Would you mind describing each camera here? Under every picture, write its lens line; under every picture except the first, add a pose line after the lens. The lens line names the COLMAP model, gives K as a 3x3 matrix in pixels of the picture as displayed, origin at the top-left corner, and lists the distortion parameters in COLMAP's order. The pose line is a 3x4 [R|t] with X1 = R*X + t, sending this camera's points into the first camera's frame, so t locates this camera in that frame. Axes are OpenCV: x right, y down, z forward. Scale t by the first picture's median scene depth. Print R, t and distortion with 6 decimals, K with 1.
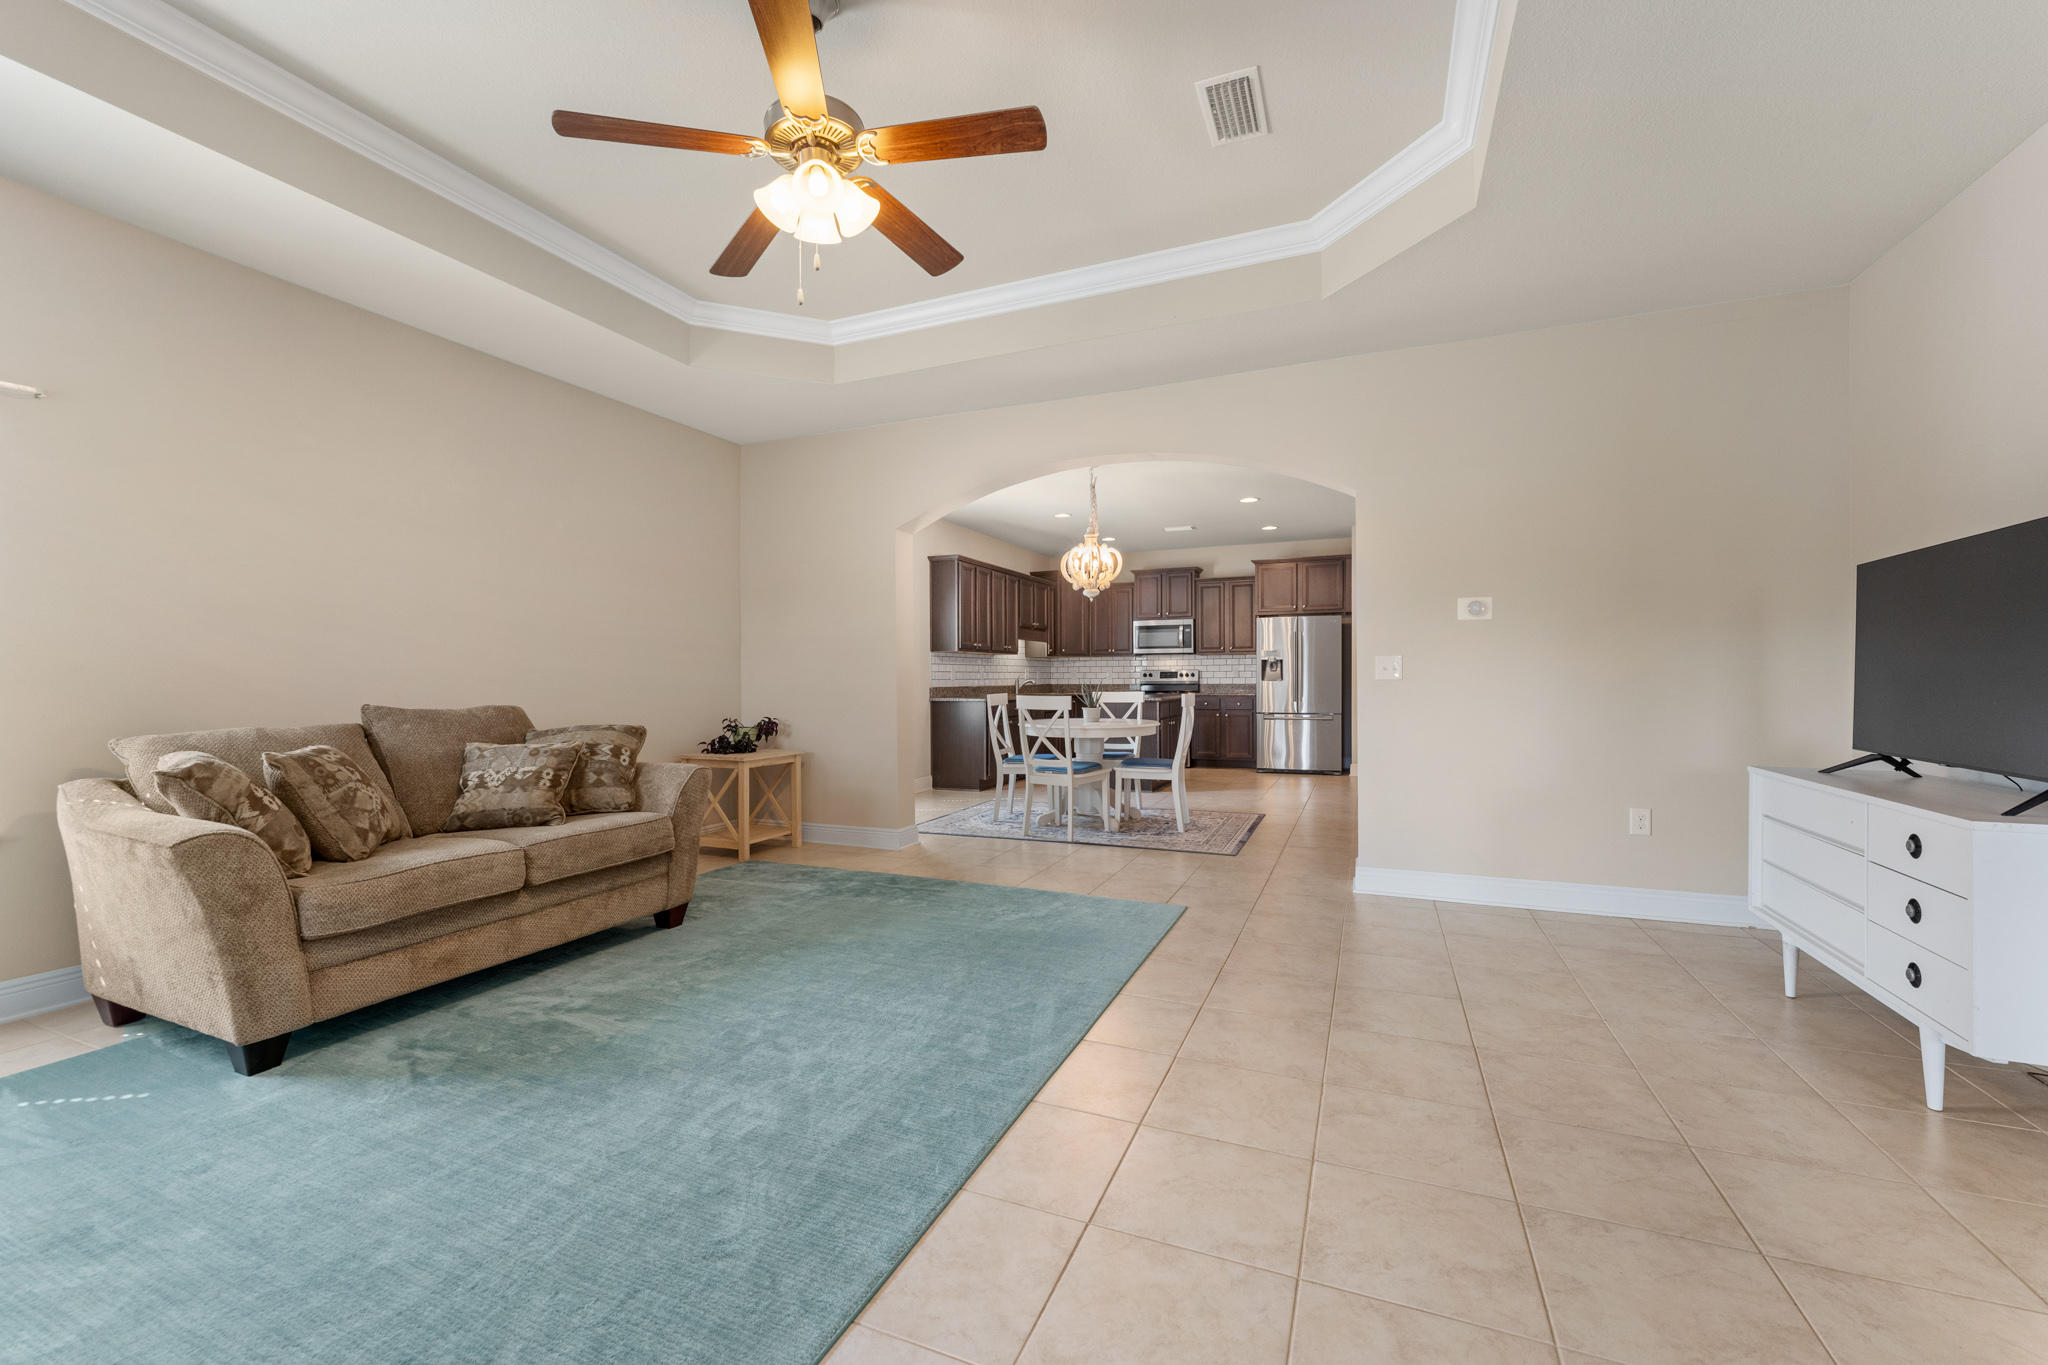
lens RADIAL K [[825.1, 0, 1018.5], [0, 825.1, 686.5], [0, 0, 1]] dist [-0.005893, -0.000748]
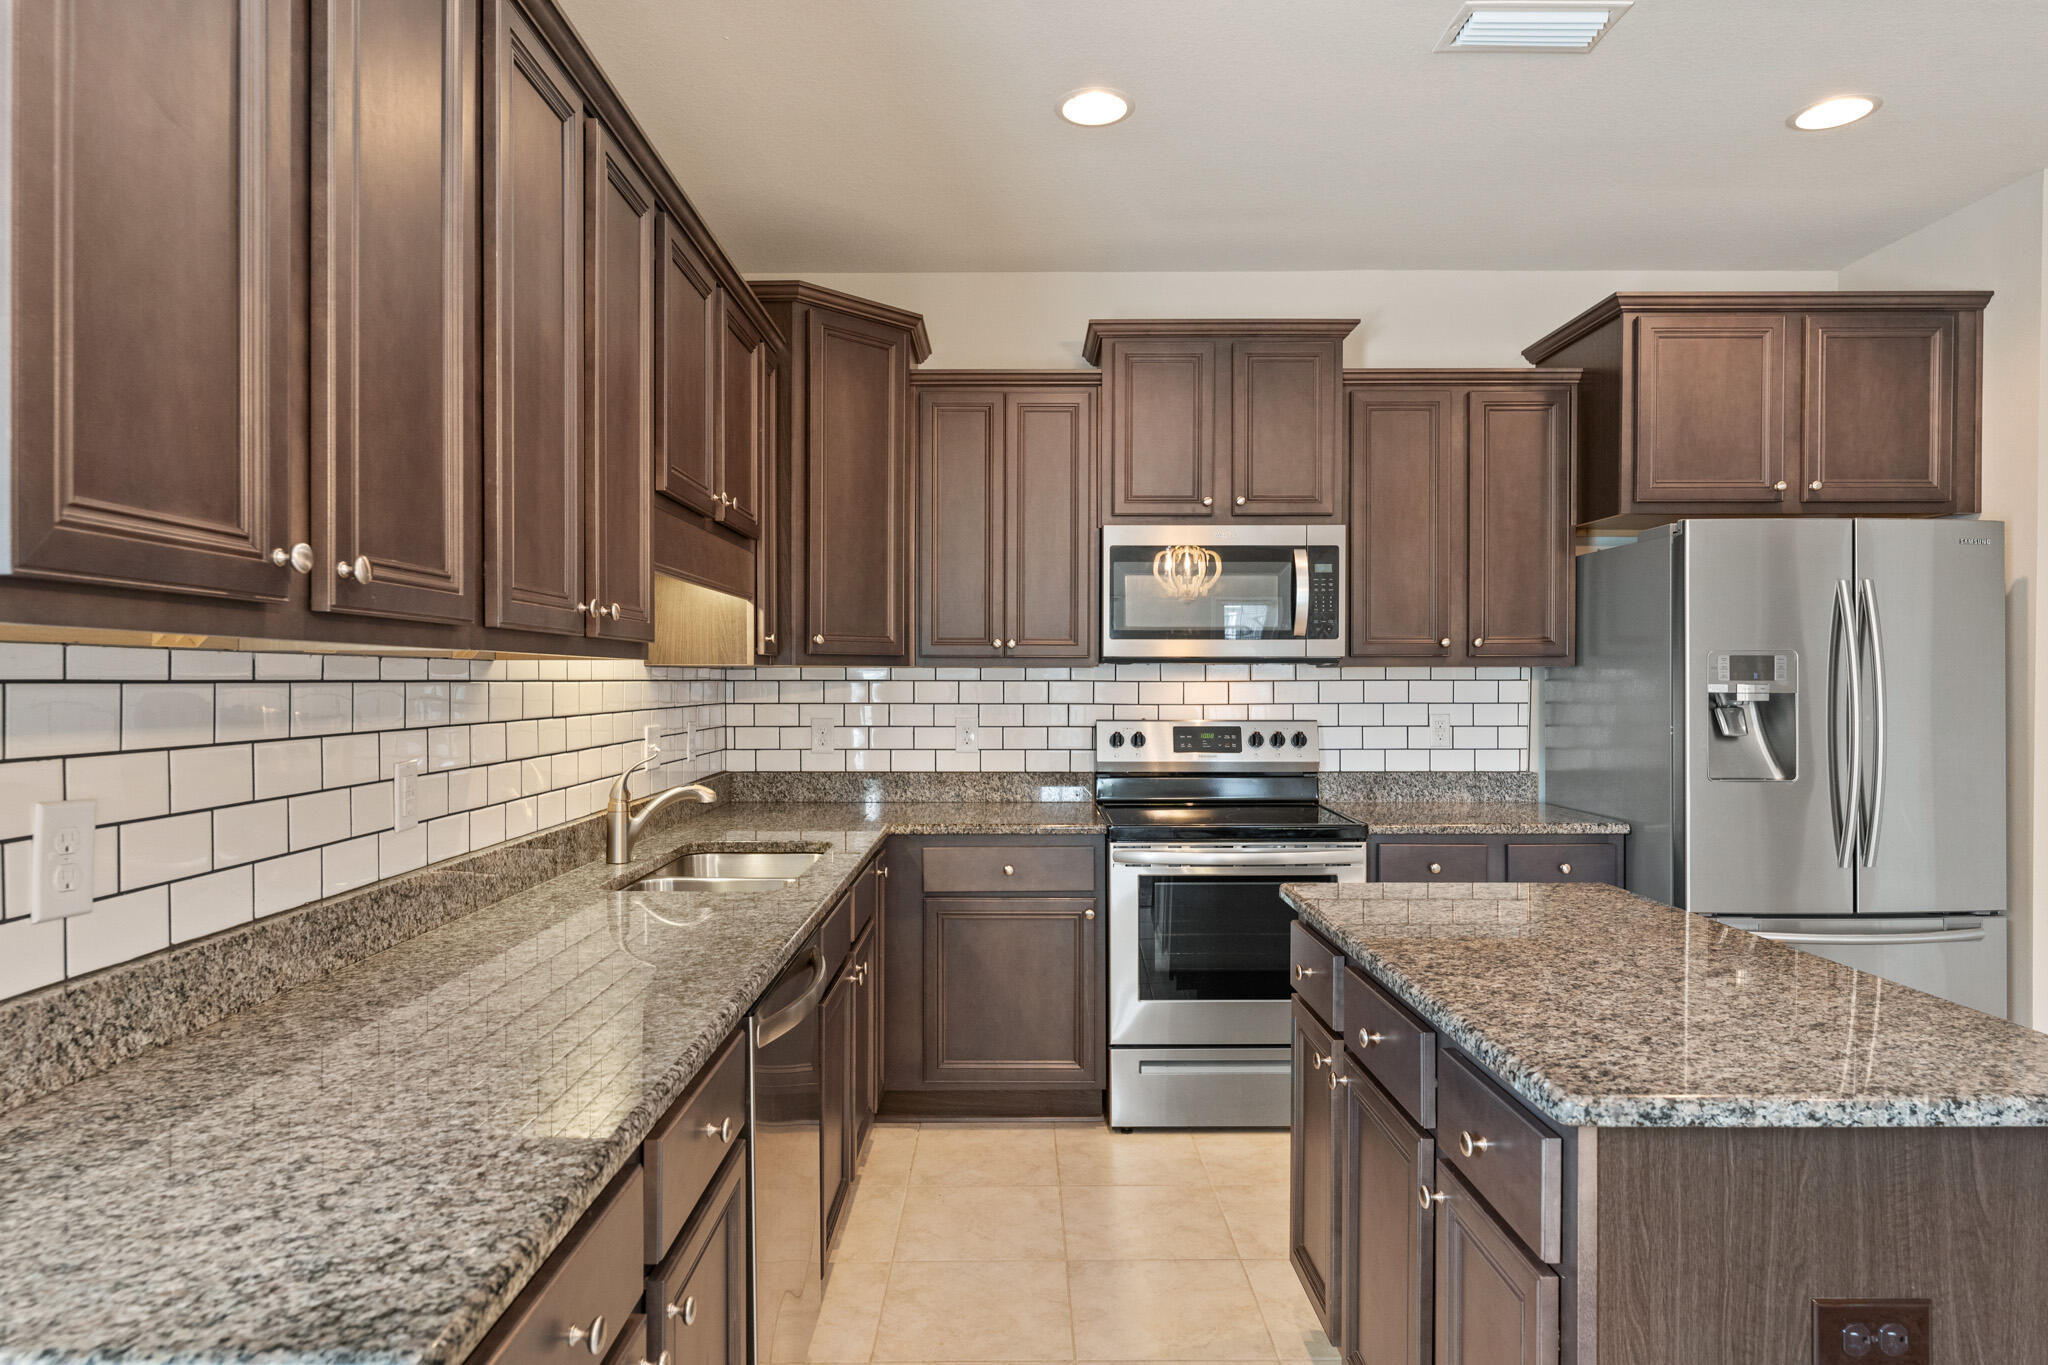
lens RADIAL K [[1193.5, 0, 1018.2], [0, 1193.5, 691.4], [0, 0, 1]] dist [-0.001024, 0.000424]
pose [[0.918435, 0.002077, 0.395567, -0.026643], [-0.001954, 0.999998, -0.000715, -0.030827], [-0.395568, -0.000116, 0.918437, 0.717373]]
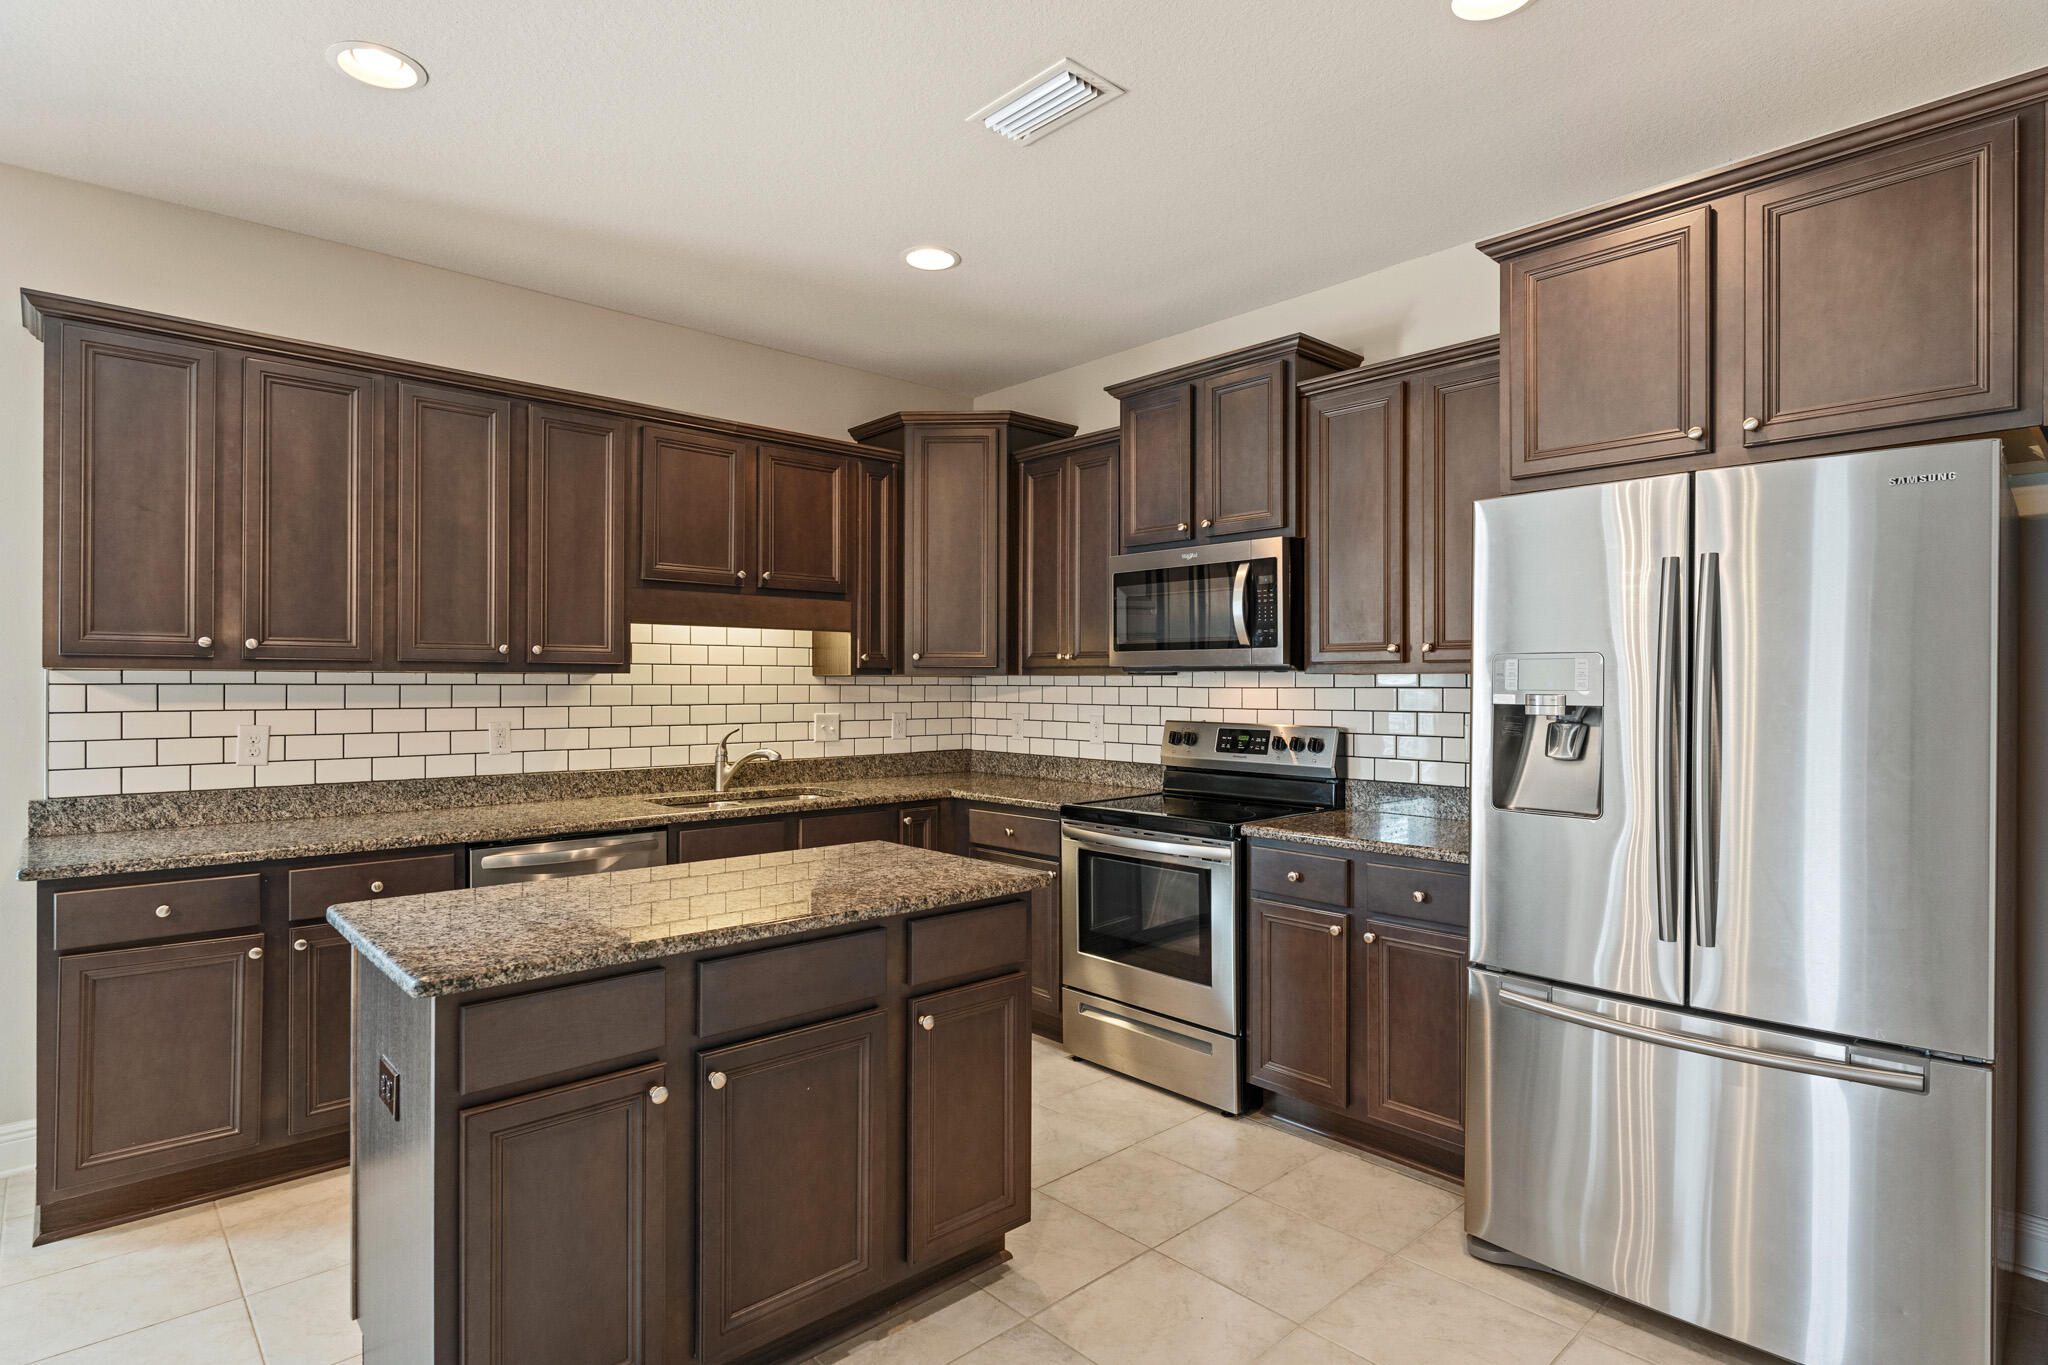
lens RADIAL K [[1050.6, 0, 1014.9], [0, 1050.6, 685.3], [0, 0, 1]] dist [-0.003985, -0.000133]
pose [[0.909395, 0.009871, -0.415816, 0.278772], [-0.012534, 0.999915, -0.003675, -0.033136], [0.415744, 0.008554, 0.909441, 0.677369]]
